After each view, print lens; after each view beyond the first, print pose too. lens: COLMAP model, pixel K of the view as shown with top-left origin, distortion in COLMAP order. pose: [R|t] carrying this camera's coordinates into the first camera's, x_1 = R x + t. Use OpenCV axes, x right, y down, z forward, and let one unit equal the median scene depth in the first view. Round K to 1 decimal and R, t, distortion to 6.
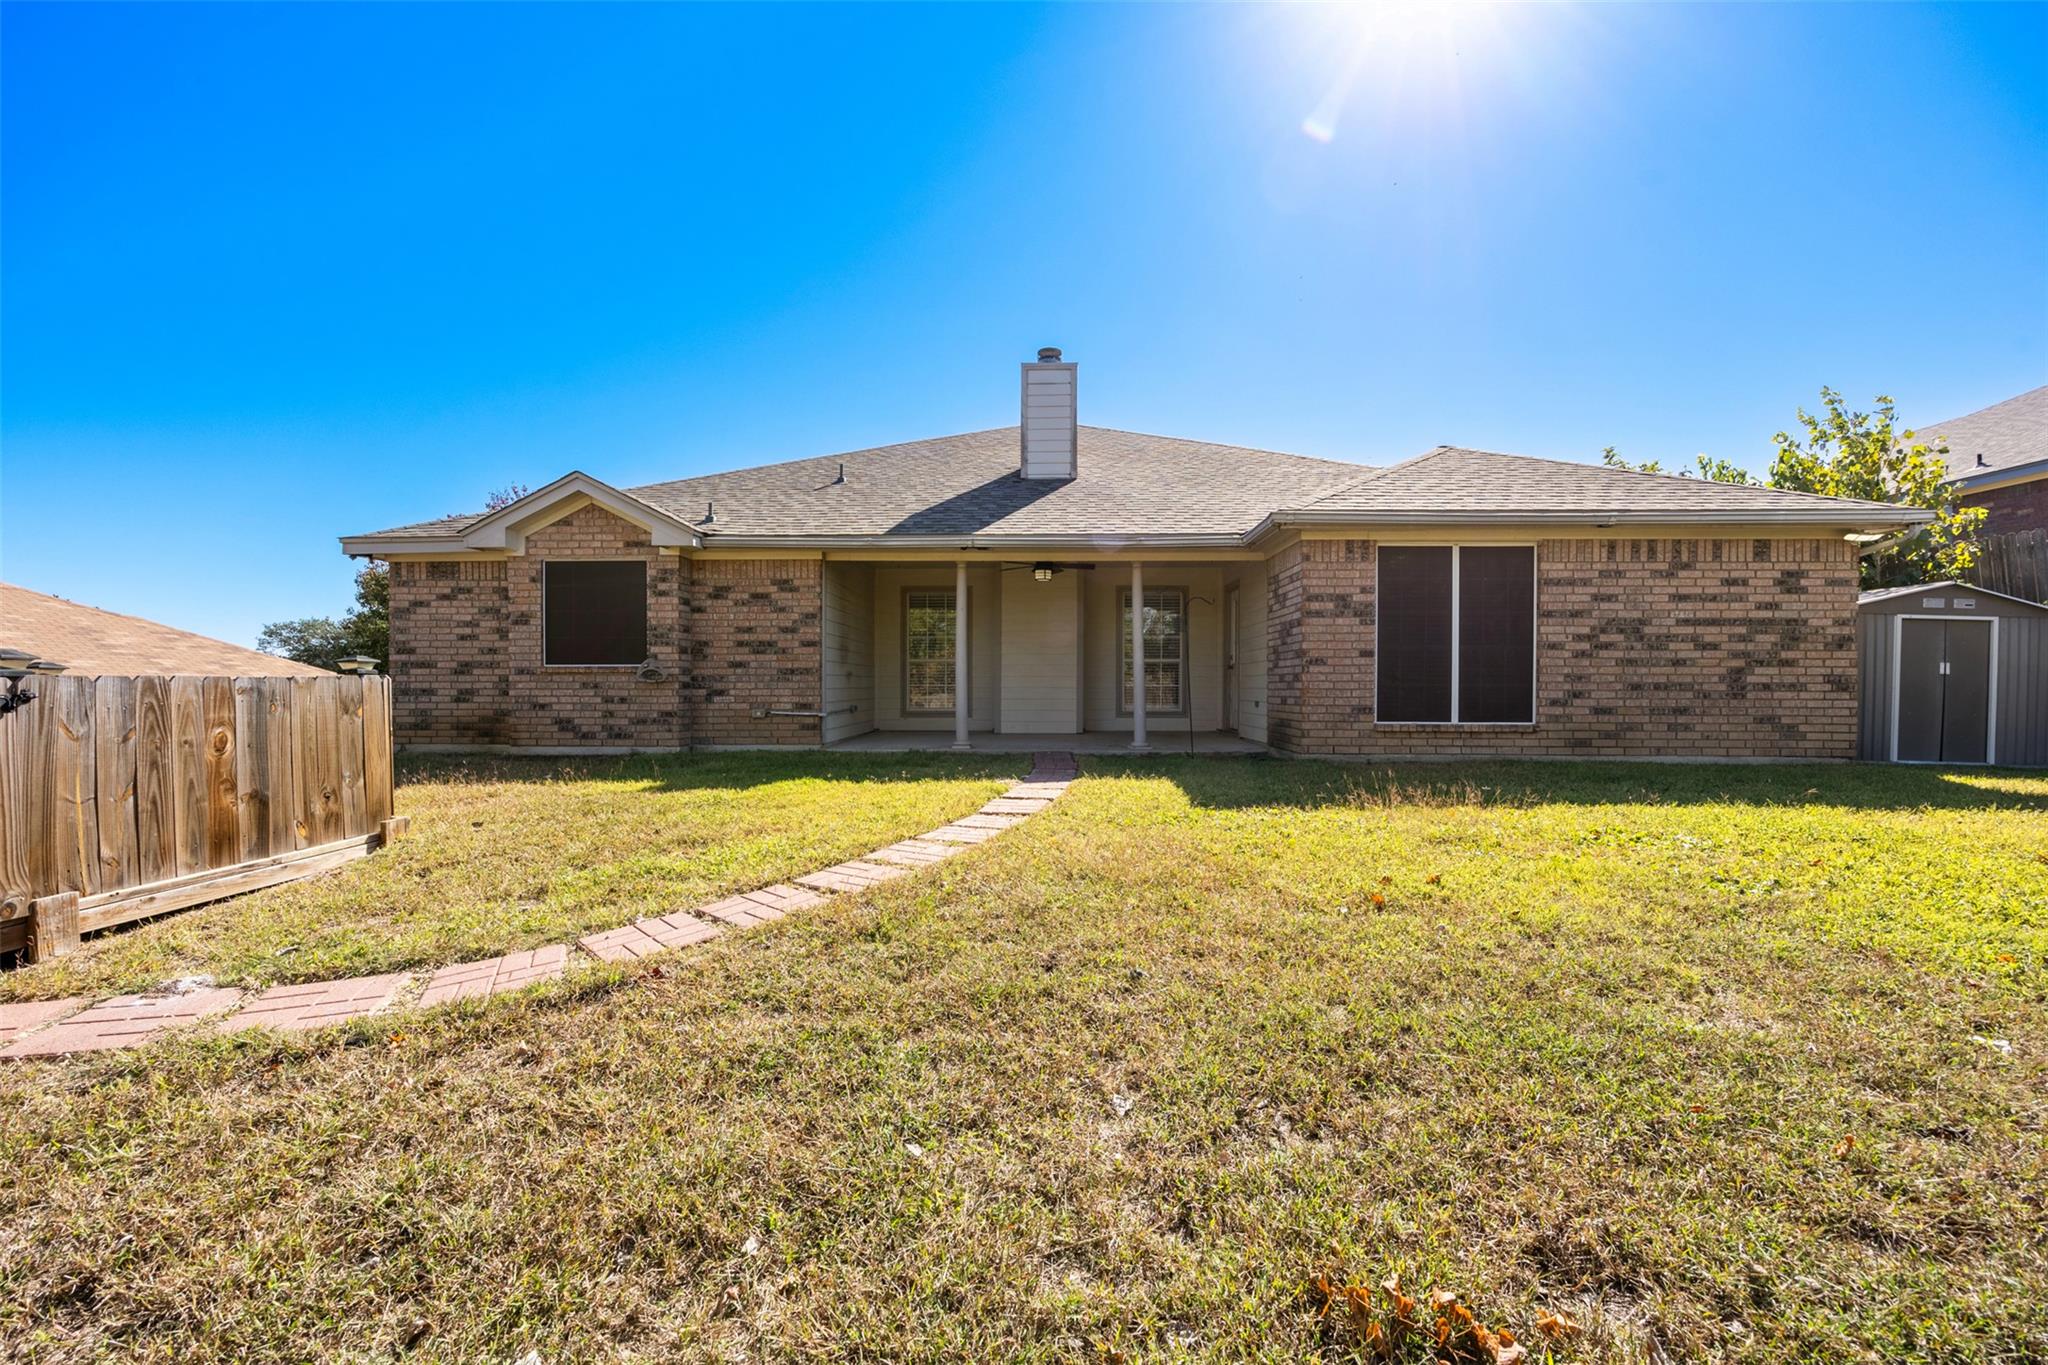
lens RADIAL K [[837.1, 0, 1025.9], [0, 837.1, 689.4], [0, 0, 1]] dist [0.003957, 0.000311]
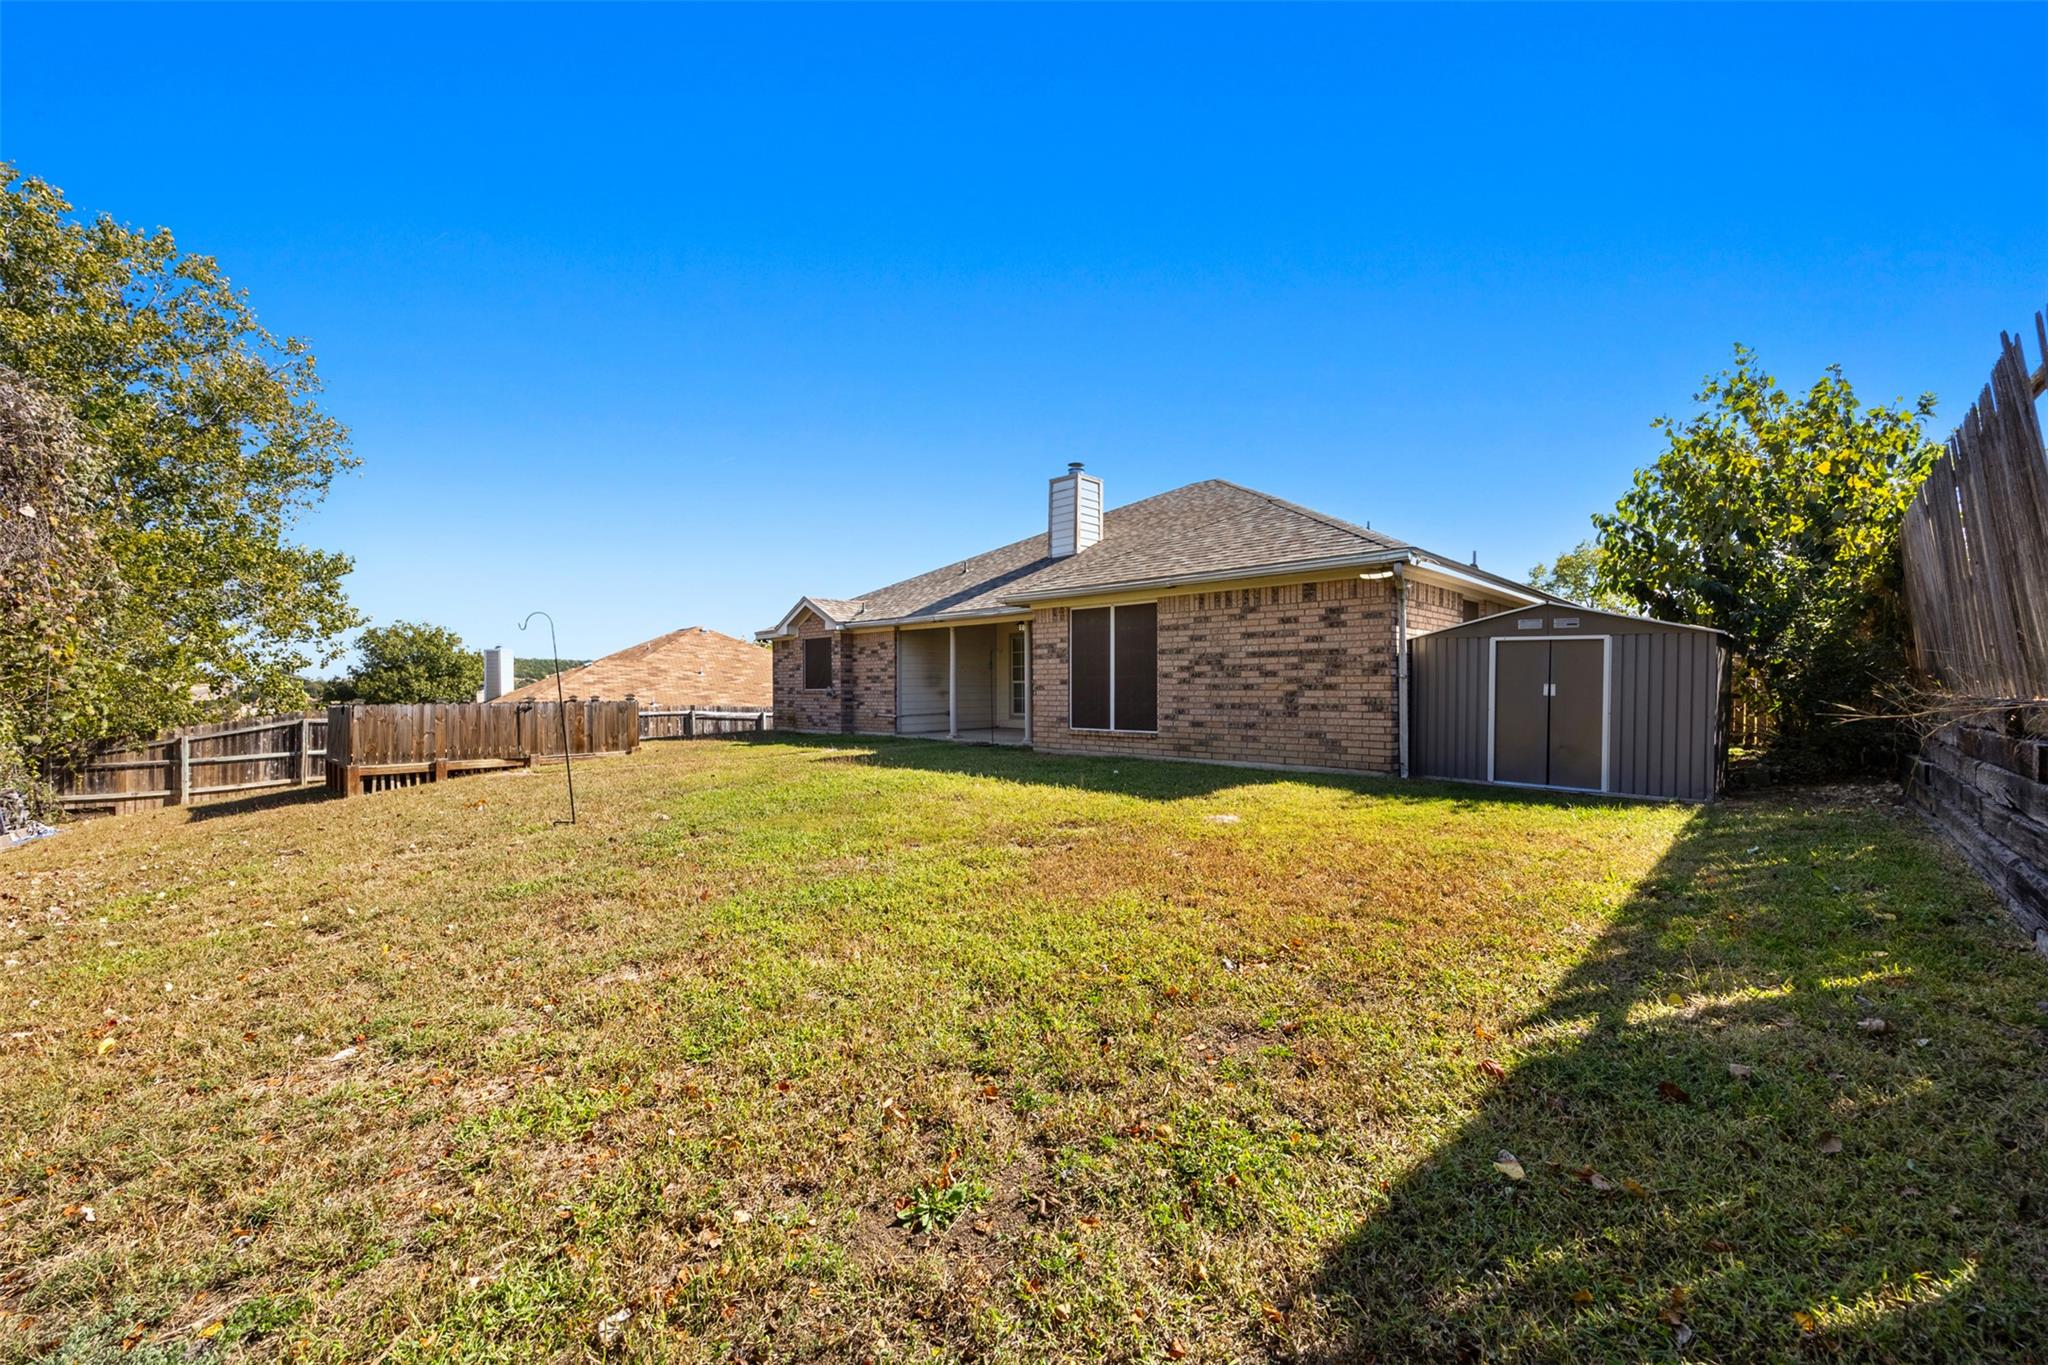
lens RADIAL K [[837.1, 0, 1013.6], [0, 837.1, 691.6], [0, 0, 1]] dist [0.003957, 0.000311]
pose [[0.716686, -0.001749, -0.697394, 1.399242], [0.003339, 0.999994, 0.000923, -0.027558], [0.697388, -0.002990, 0.716687, -0.141017]]
